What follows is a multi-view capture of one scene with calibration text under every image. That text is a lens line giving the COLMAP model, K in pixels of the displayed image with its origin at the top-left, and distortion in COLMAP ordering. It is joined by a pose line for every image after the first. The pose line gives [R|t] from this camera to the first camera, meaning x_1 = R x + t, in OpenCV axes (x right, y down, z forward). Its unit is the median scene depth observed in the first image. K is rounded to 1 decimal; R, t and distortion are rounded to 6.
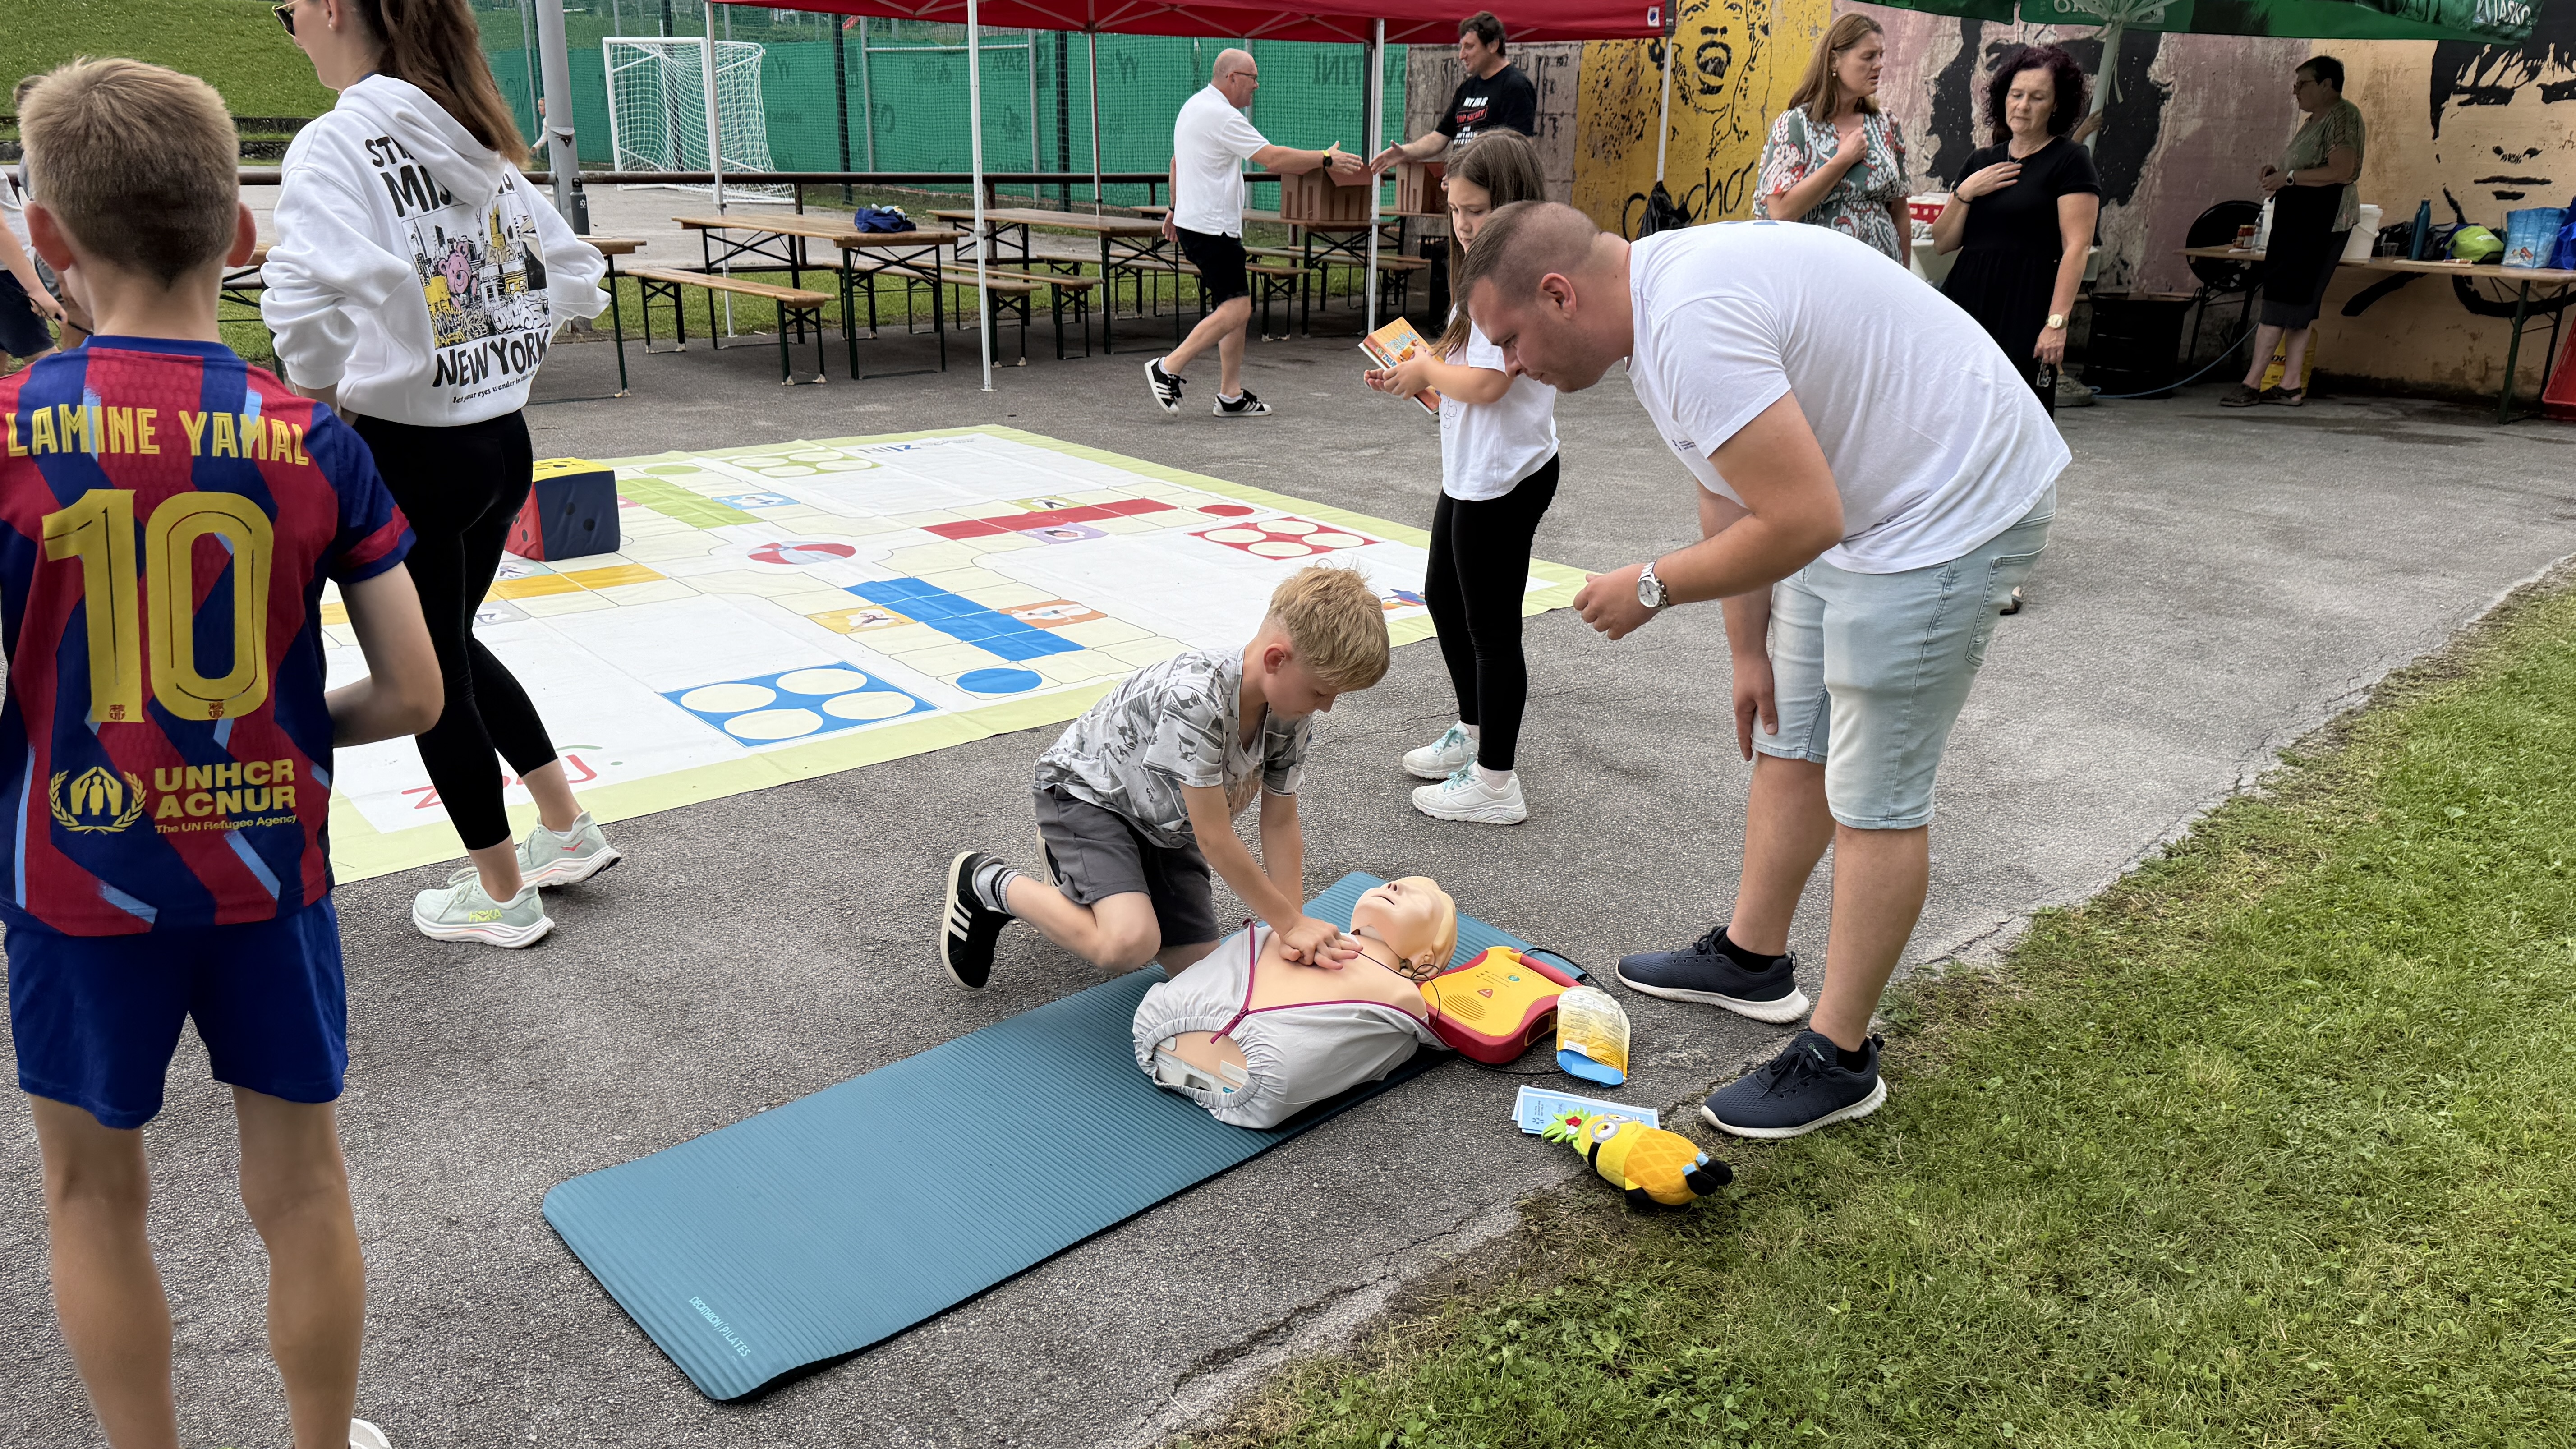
lens RADIAL K [[1849.2, 0, 1271.2], [0, 1849.2, 727.7], [0, 0, 1]] dist [-0.002023, -0.005825]
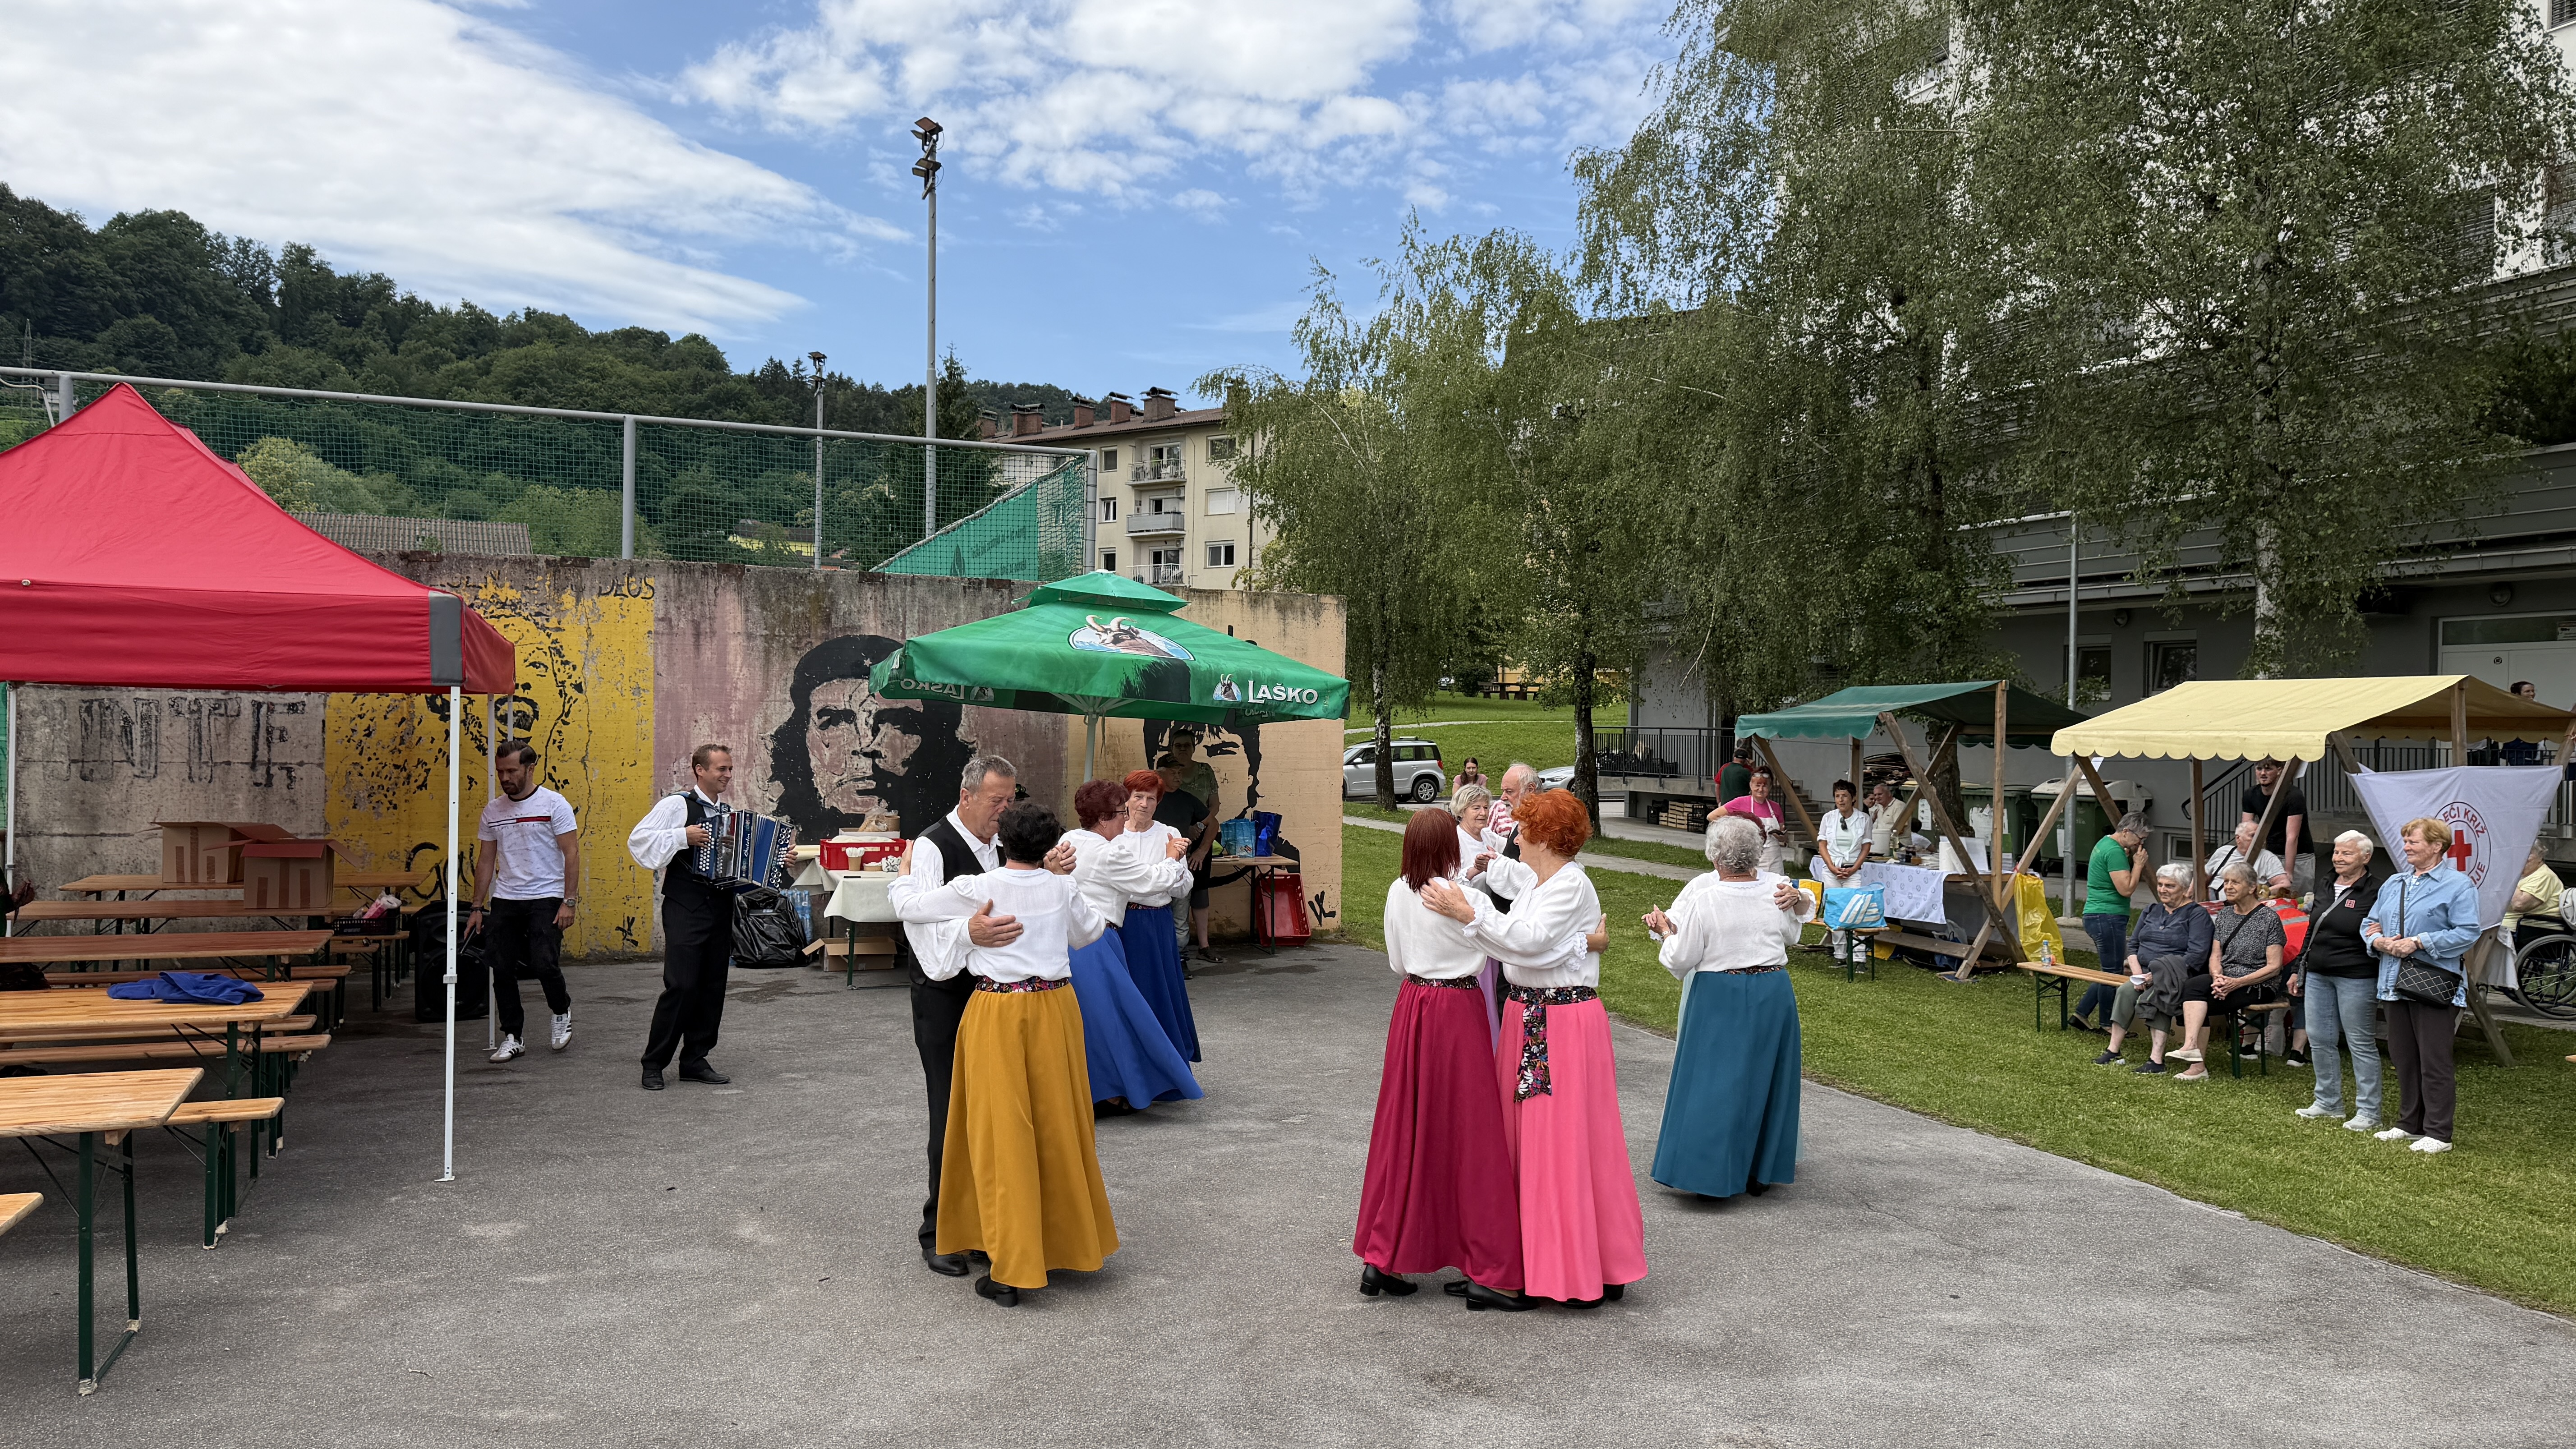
lens RADIAL K [[1811.2, 0, 1302.8], [0, 1811.2, 734.8], [0, 0, 1]] dist [0.094934, -0.132683]
pose [[0.364860, -0.018871, 0.930871, -0.631625], [0.277444, 0.956578, -0.089353, -0.164769], [-0.888765, 0.290866, 0.354252, 0.310408]]
